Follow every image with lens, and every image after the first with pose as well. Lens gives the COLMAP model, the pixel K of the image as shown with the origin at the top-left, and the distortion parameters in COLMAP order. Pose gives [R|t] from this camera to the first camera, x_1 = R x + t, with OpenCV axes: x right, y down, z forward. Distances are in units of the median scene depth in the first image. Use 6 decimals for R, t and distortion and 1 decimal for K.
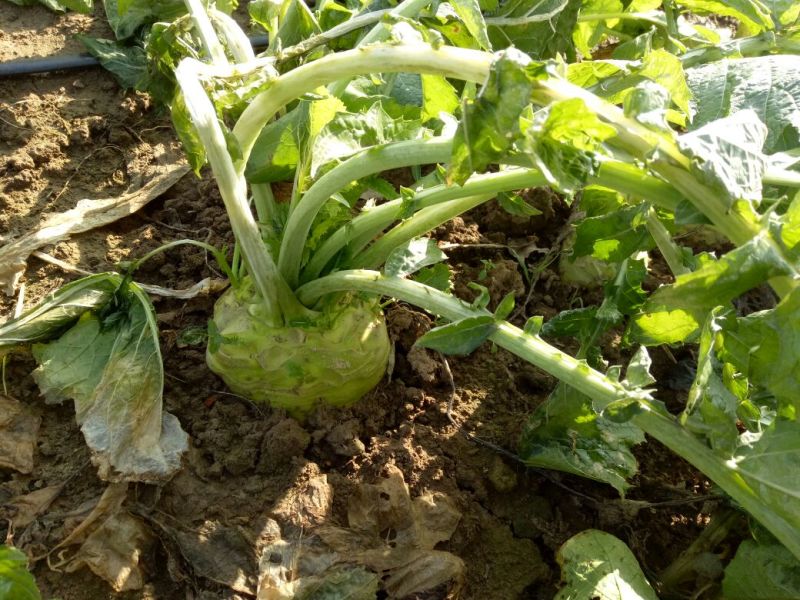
lens RADIAL K [[602.6, 0, 400.0], [0, 602.6, 300.0], [0, 0, 1]] dist [0.002223, 0.000448]
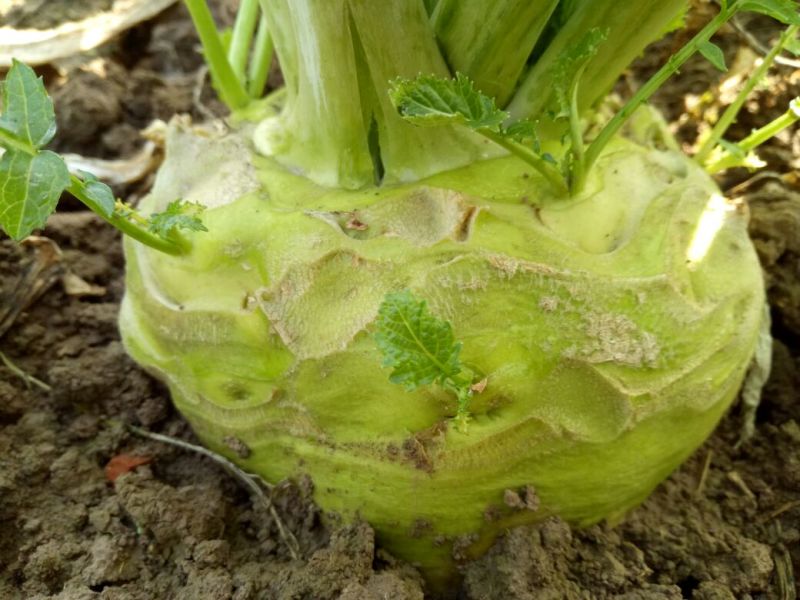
lens RADIAL K [[781.8, 0, 400.0], [0, 781.8, 300.0], [0, 0, 1]] dist [-0.014128, -0.013396]
pose [[0.982837, 0.025697, -0.182678, -0.123380], [-0.031032, 0.999169, -0.026411, 0.098315], [0.181848, 0.031626, 0.982818, 0.684098]]
